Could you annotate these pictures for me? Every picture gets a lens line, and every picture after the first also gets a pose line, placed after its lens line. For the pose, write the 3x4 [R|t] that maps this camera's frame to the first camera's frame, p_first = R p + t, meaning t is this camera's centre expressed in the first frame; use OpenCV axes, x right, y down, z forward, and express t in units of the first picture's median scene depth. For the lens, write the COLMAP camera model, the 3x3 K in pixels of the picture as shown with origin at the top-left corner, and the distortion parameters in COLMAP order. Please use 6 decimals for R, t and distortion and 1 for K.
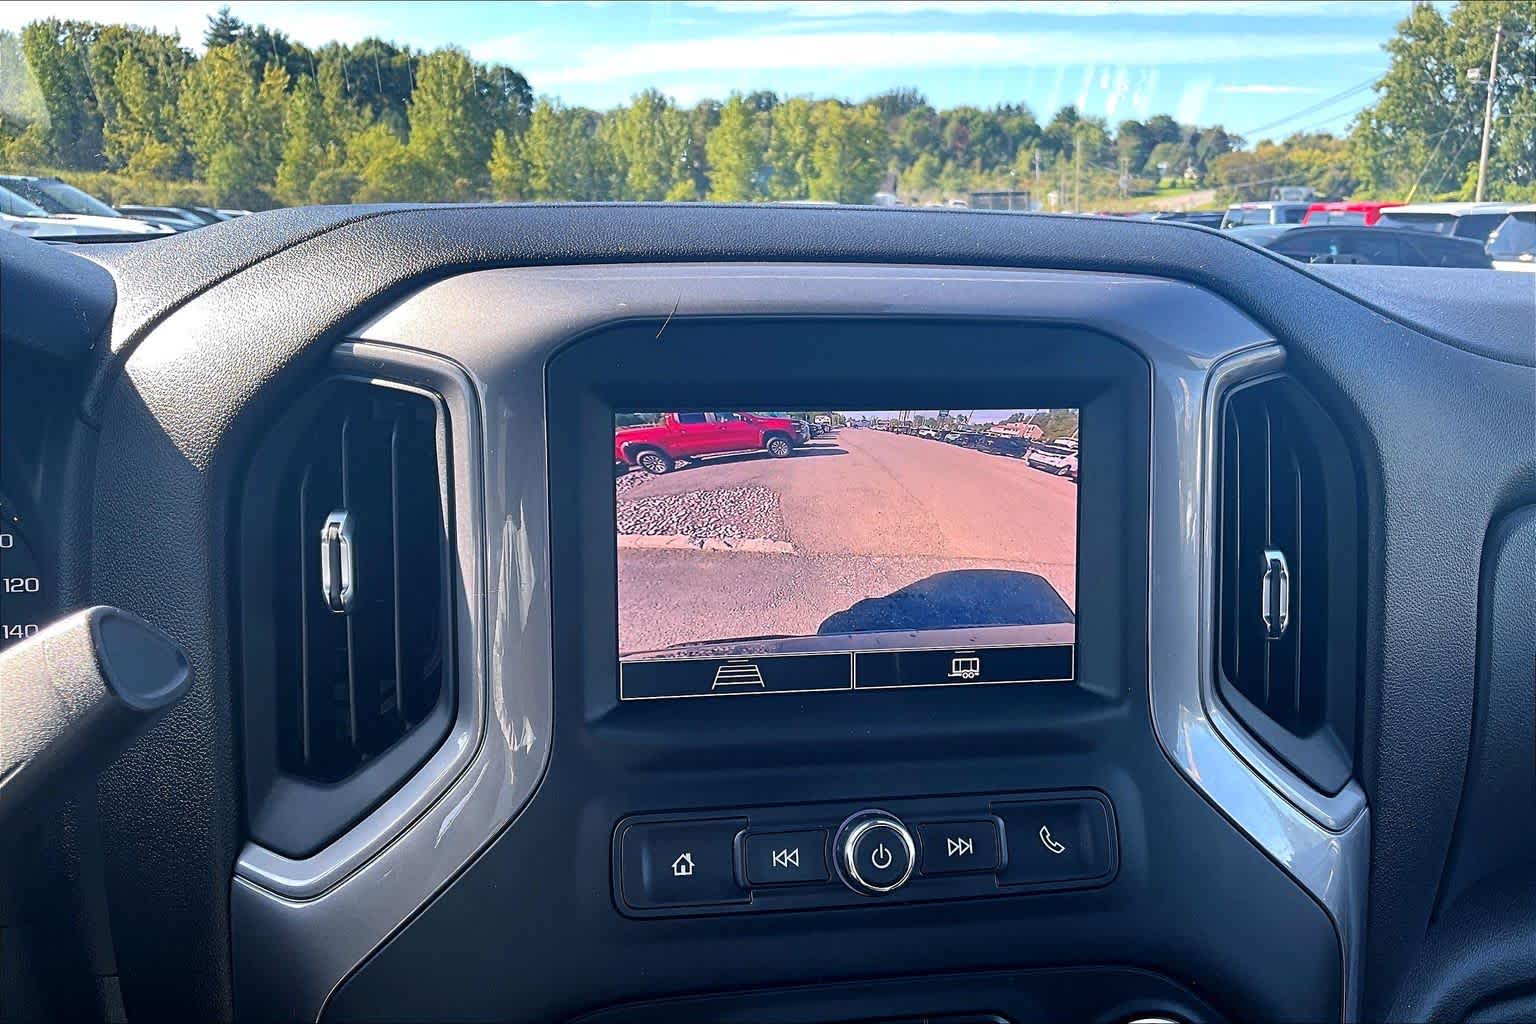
lens RADIAL K [[1259.2, 0, 768.0], [0, 1259.2, 512.0], [0, 0, 1]] dist [0.074403, -0.157715]
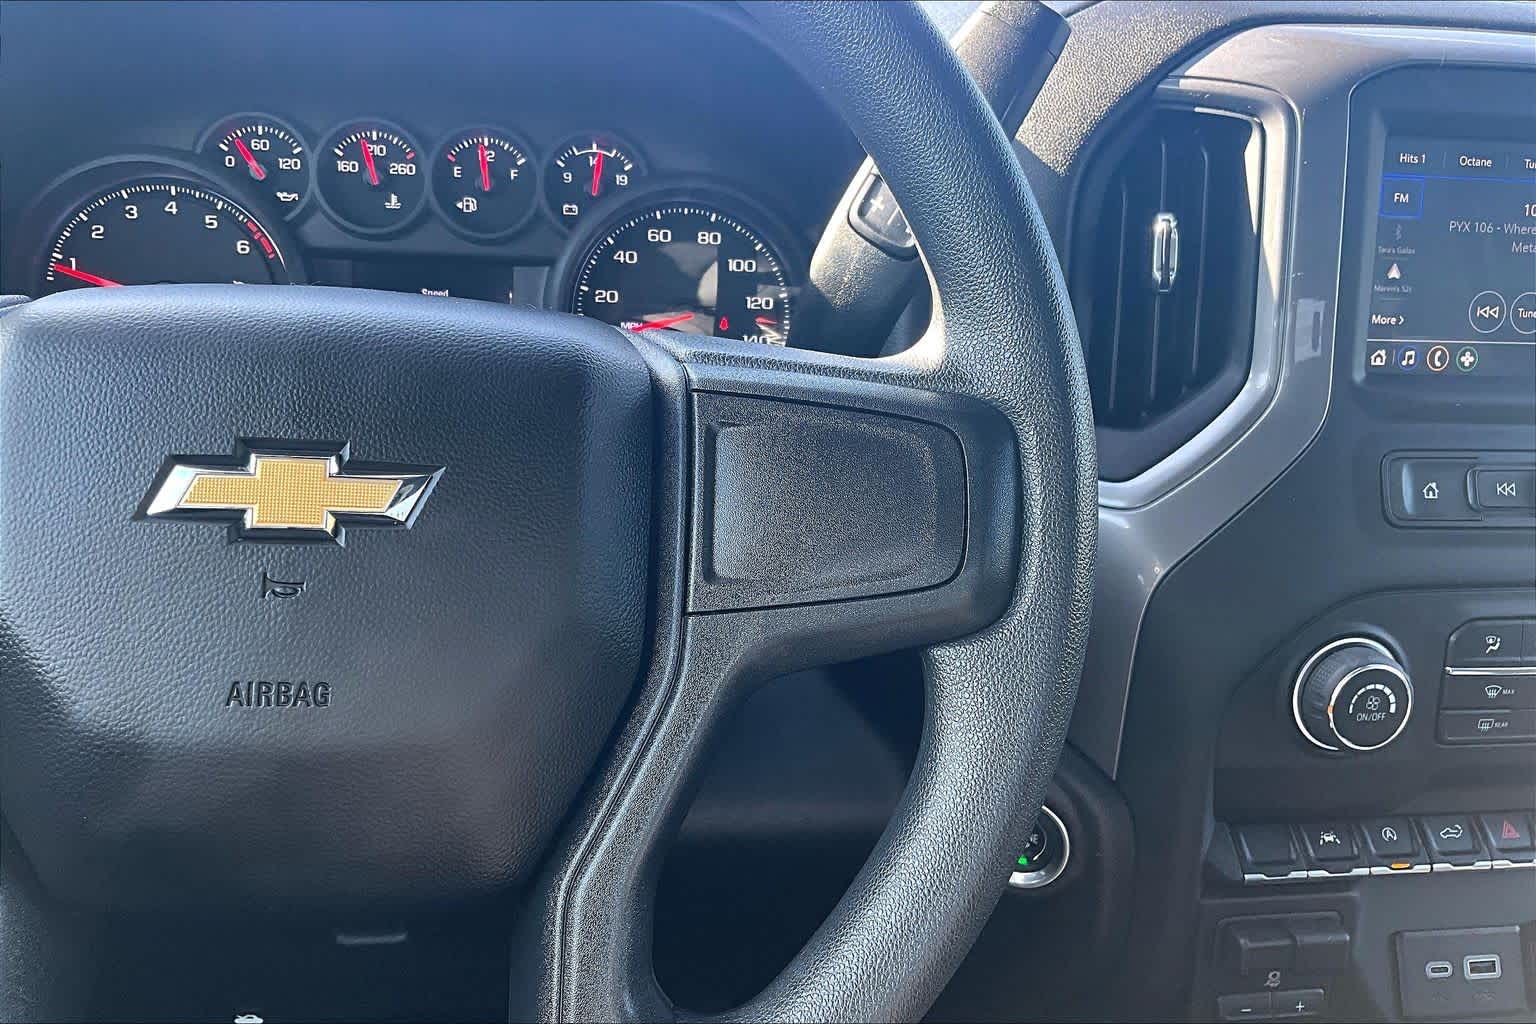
lens RADIAL K [[1259.2, 0, 768.0], [0, 1259.2, 512.0], [0, 0, 1]] dist [0.074403, -0.157715]
pose [[0.999475, 0.028384, -0.015636, -0.706757], [-0.027200, 0.997080, 0.071359, 0.219697], [0.017616, -0.070897, 0.997328, -0.306487]]
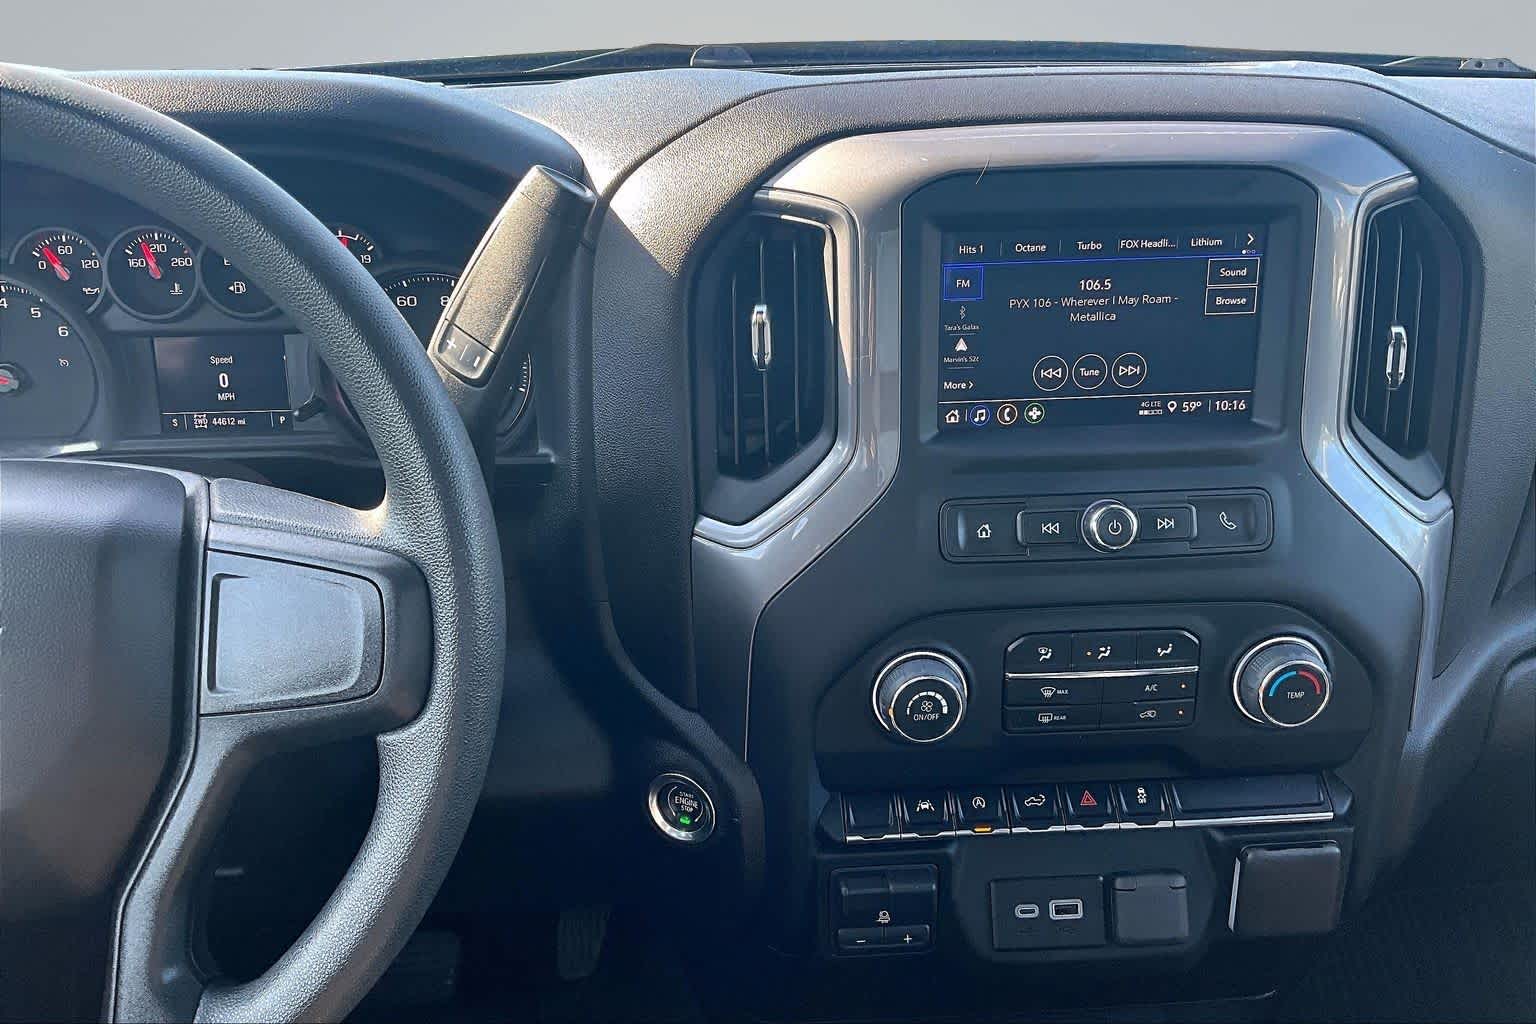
lens RADIAL K [[1259.2, 0, 768.0], [0, 1259.2, 512.0], [0, 0, 1]] dist [0.074403, -0.157715]
pose [[0.995394, 0.011091, -0.095229, -0.180154], [0.005975, 0.984179, 0.177076, -0.022995], [0.095686, -0.176830, 0.979579, -0.541030]]
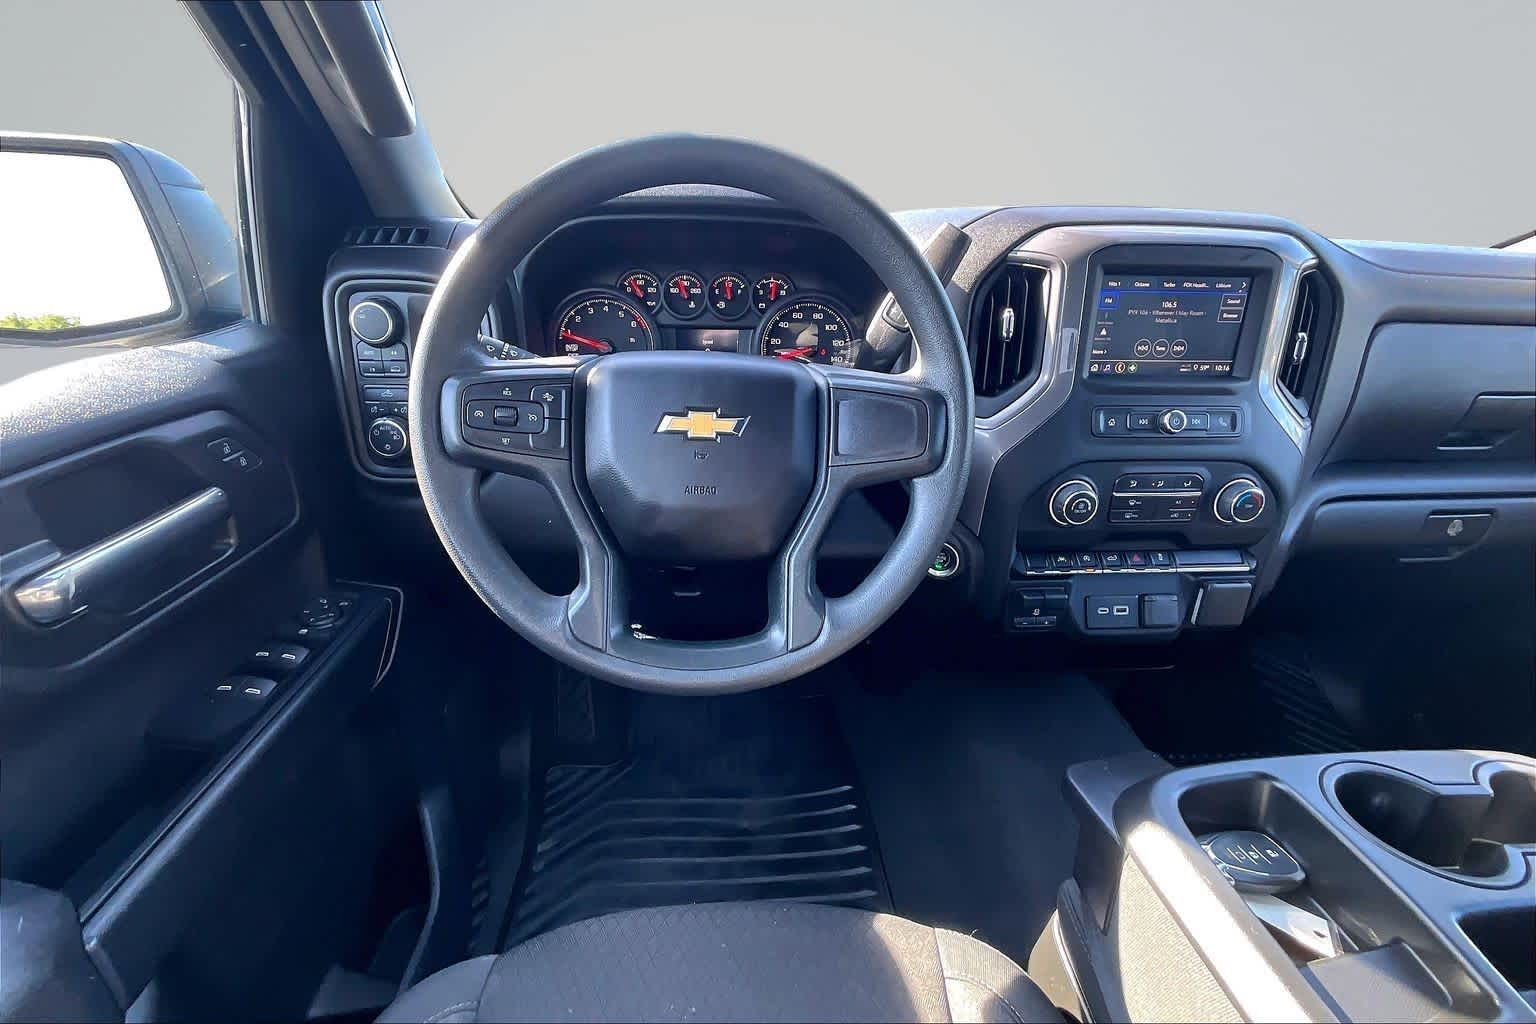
lens RADIAL K [[610.1, 0, 768.0], [0, 610.1, 512.0], [0, 0, 1]] dist [-0.012059, 0.000086]
pose [[0.995450, 0.040656, -0.086179, -0.780148], [-0.021978, 0.977986, 0.207512, 0.193921], [0.092719, -0.204674, 0.974429, -0.632948]]
